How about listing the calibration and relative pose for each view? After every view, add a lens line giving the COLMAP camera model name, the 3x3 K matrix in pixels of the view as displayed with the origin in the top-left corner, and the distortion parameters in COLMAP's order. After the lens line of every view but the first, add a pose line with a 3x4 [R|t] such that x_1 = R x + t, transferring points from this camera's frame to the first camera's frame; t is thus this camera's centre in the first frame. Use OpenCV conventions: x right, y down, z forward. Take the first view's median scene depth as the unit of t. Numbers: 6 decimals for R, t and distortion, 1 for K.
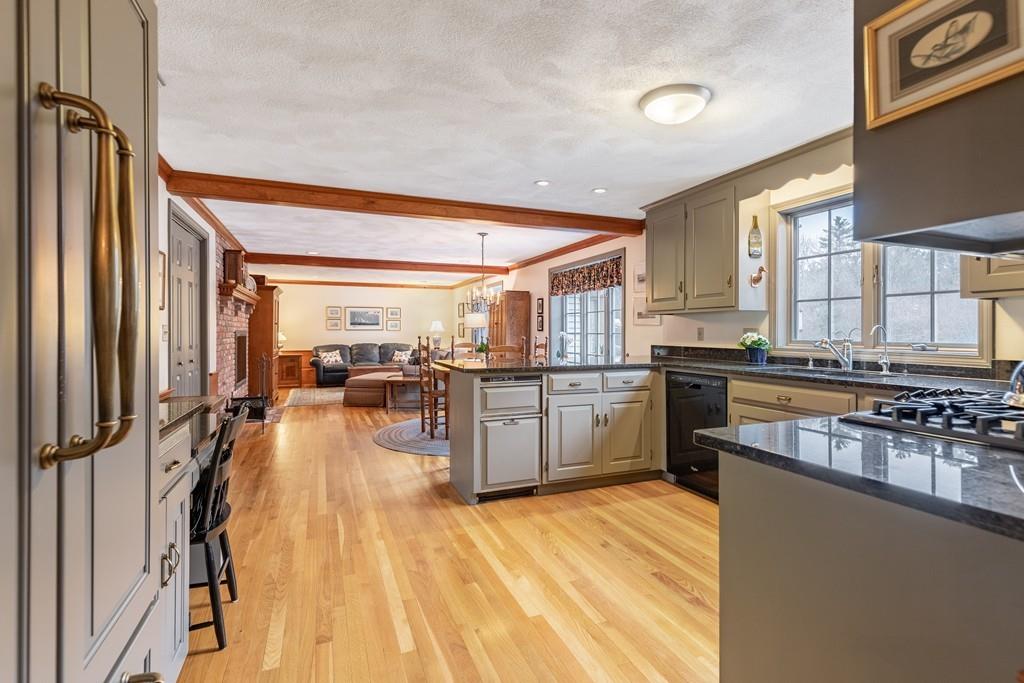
lens RADIAL K [[488.8, 0, 526.8], [0, 488.8, 330.6], [0, 0, 1]] dist [0.003711, -0.000545]
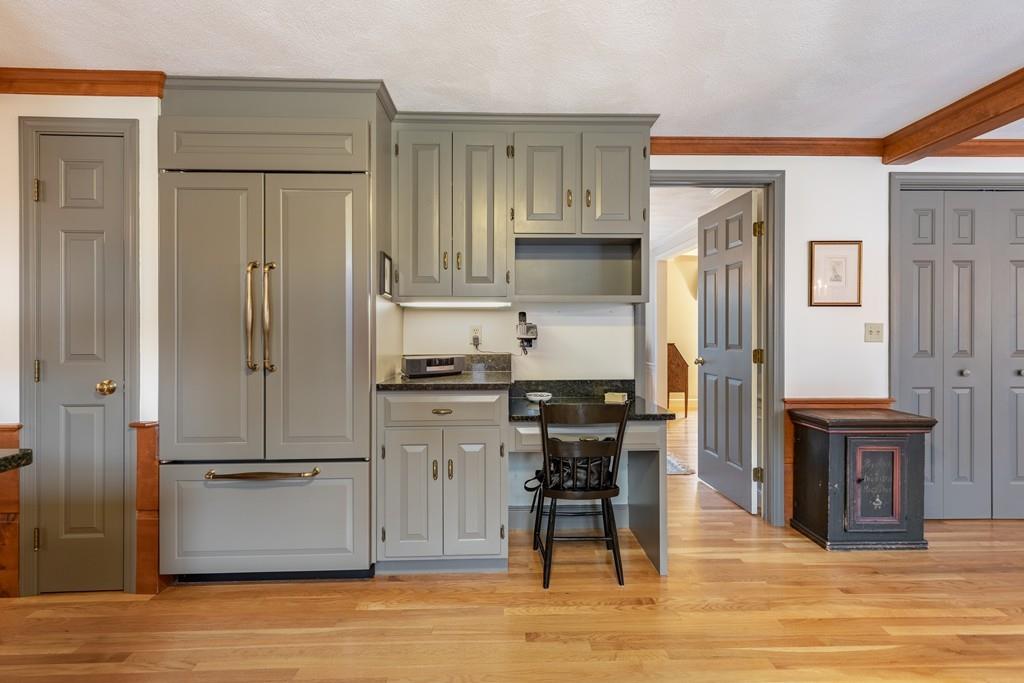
lens RADIAL K [[488.8, 0, 519.4], [0, 488.8, 328.8], [0, 0, 1]] dist [0.003711, -0.000545]
pose [[-0.357999, -0.000505, -0.933722, 0.258840], [0.001823, 0.999998, -0.001240, -0.000806], [0.933720, -0.002146, -0.357997, 0.648736]]
